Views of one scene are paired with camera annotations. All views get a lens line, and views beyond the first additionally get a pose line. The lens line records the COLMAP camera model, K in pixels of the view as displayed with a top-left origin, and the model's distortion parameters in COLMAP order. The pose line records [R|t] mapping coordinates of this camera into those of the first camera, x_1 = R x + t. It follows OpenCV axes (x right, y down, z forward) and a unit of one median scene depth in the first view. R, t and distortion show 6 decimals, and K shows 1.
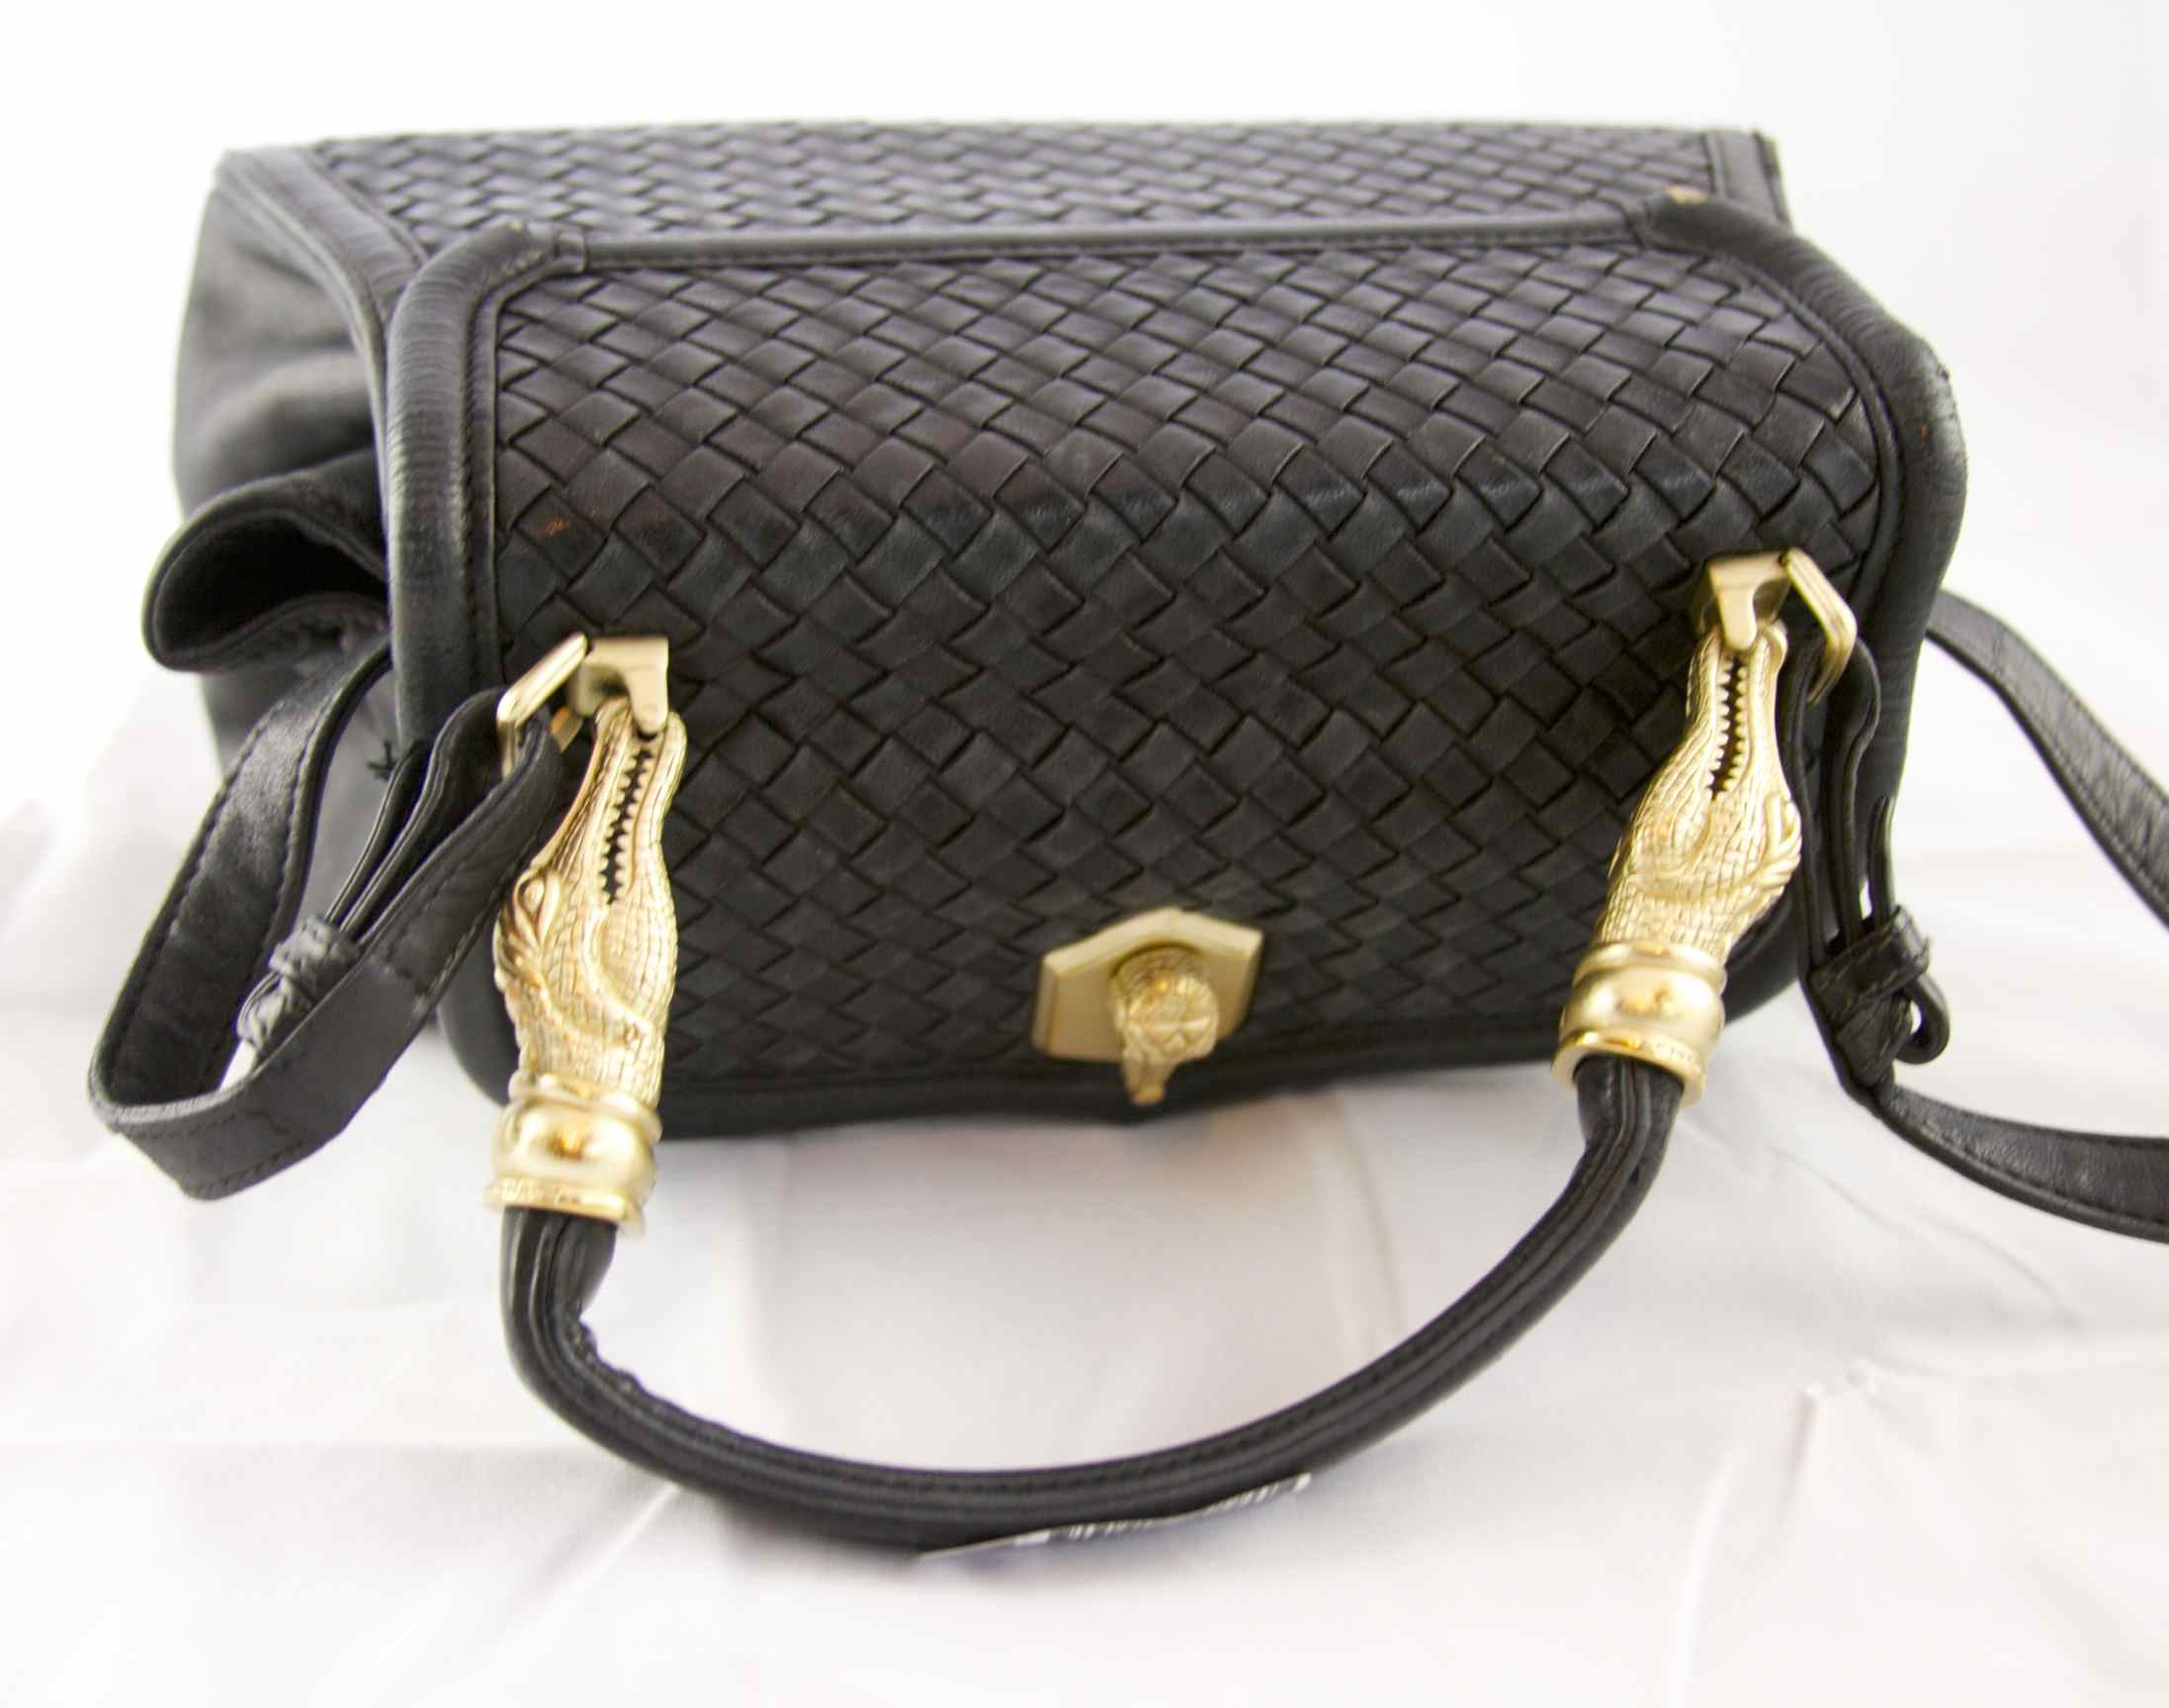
lens RADIAL K [[3249.0, 0, 1091.0], [0, 3249.0, 854.6], [0, 0, 1]] dist [-0.216838, 0.000000]
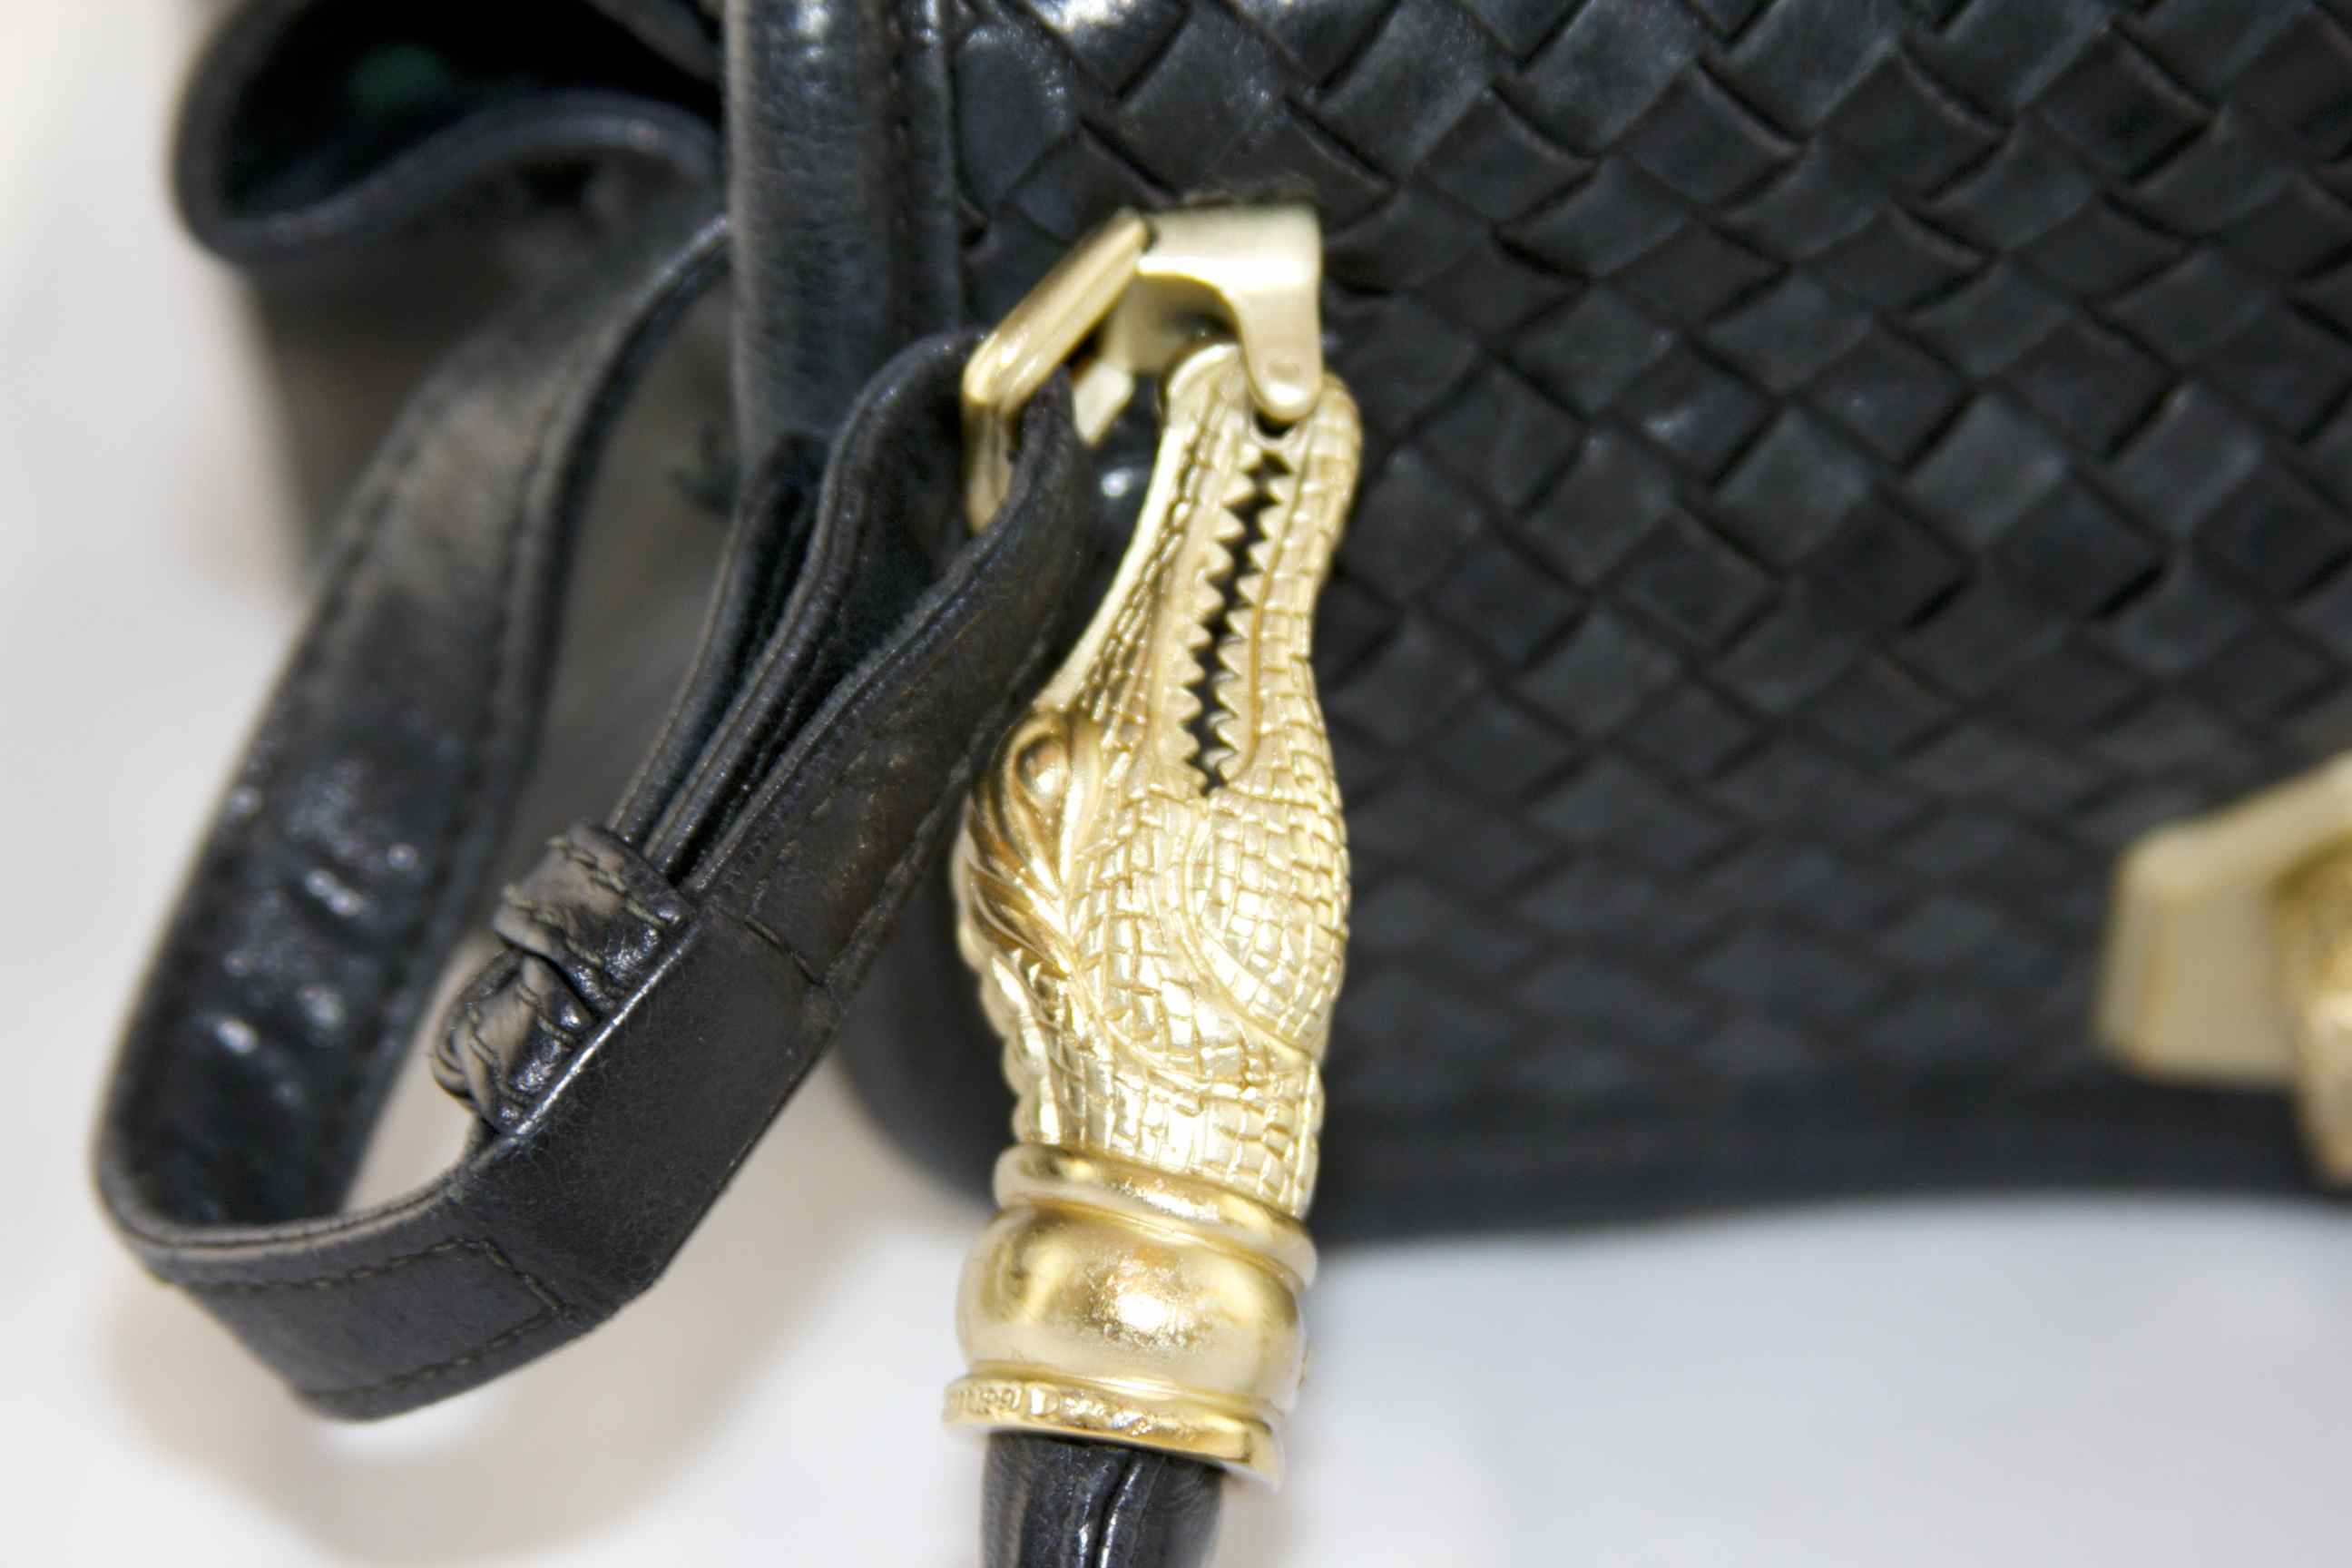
lens RADIAL K [[12055.0, 0, 1174.8], [0, 12055.0, 784.4], [0, 0, 1]] dist [-0.344240, 0.000000]
pose [[0.995463, 0.005274, -0.095004, 0.013704], [0.003045, 0.996186, 0.087206, -0.136516], [0.095102, -0.087100, 0.991650, -0.729717]]
